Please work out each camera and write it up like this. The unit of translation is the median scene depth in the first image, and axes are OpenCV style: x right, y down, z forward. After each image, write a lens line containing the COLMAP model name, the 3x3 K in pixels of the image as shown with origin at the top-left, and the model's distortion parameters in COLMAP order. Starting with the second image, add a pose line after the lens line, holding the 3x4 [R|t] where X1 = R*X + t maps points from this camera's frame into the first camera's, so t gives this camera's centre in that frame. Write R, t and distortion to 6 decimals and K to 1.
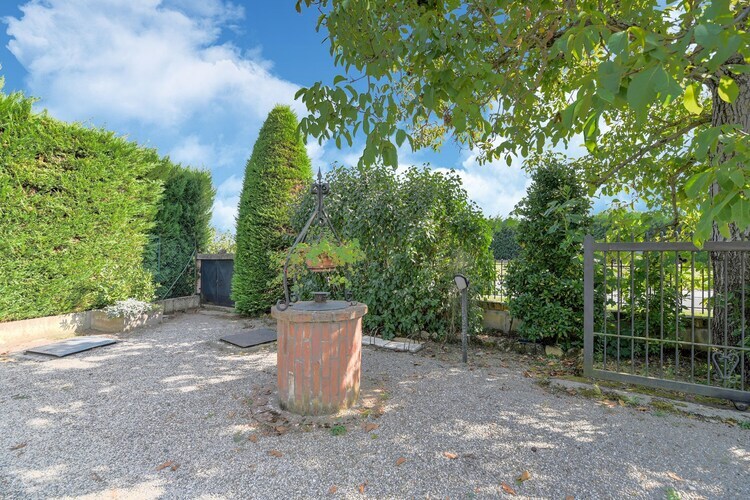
lens RADIAL K [[328.0, 0, 375.0], [0, 328.0, 250.0], [0, 0, 1]] dist [0.000522, -0.000259]
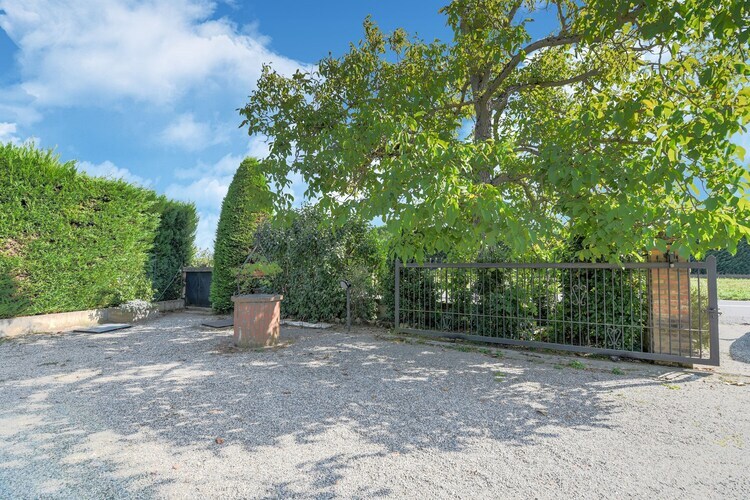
lens RADIAL K [[328.0, 0, 375.0], [0, 328.0, 250.0], [0, 0, 1]] dist [0.000522, -0.000259]
pose [[0.998526, 0.003082, 0.054188, 0.210045], [-0.001078, 0.999315, -0.036980, -0.013931], [-0.054265, 0.036867, 0.997846, -0.489139]]
